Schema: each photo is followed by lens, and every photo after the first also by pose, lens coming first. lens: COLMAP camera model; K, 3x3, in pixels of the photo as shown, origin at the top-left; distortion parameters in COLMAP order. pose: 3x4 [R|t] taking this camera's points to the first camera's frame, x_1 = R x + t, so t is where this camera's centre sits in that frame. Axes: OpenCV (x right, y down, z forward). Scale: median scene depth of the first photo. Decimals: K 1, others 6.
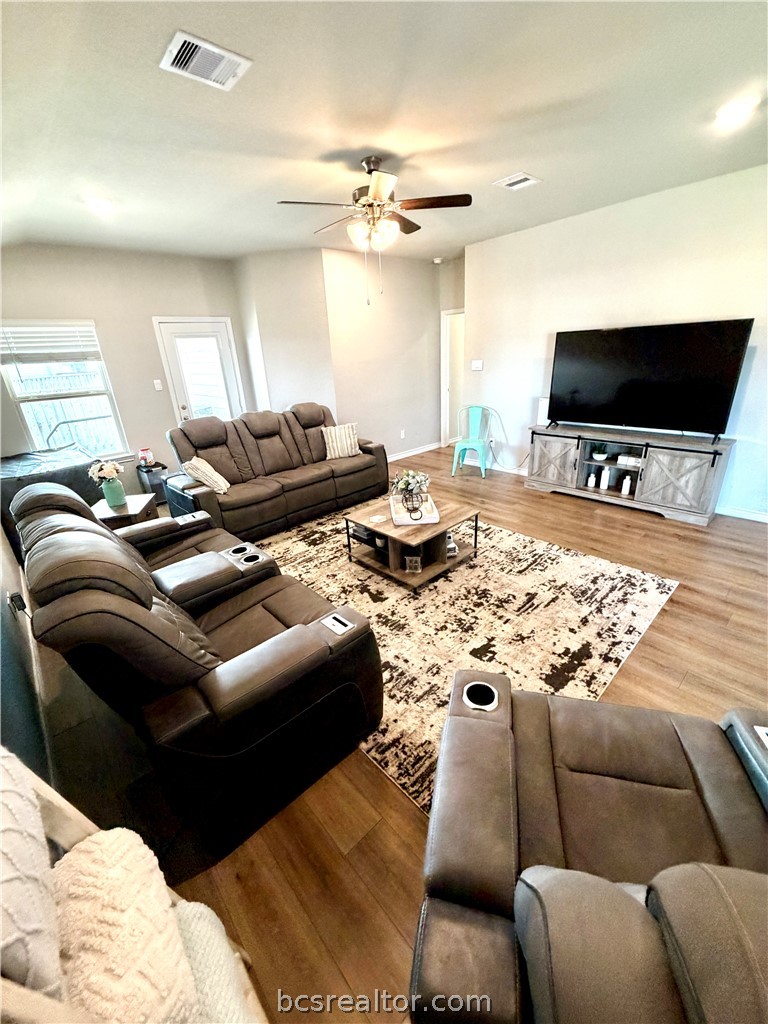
lens RADIAL K [[412.8, 0, 376.0], [0, 412.8, 513.1], [0, 0, 1]] dist [0.002775, -0.000206]
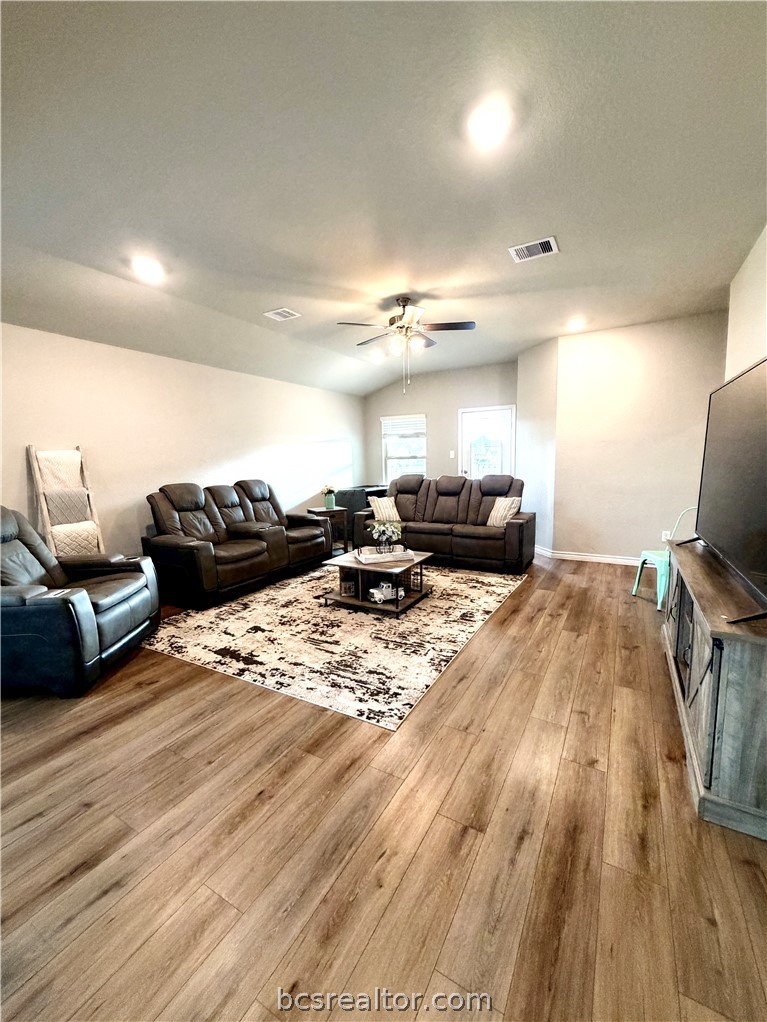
lens RADIAL K [[412.0, 0, 373.5], [0, 412.0, 508.2], [0, 0, 1]] dist [0.002775, -0.000206]
pose [[0.296846, 0.161215, -0.941219, 1.372086], [-0.347712, 0.936230, 0.050697, -0.215376], [0.889370, 0.312224, 0.333972, 0.643677]]
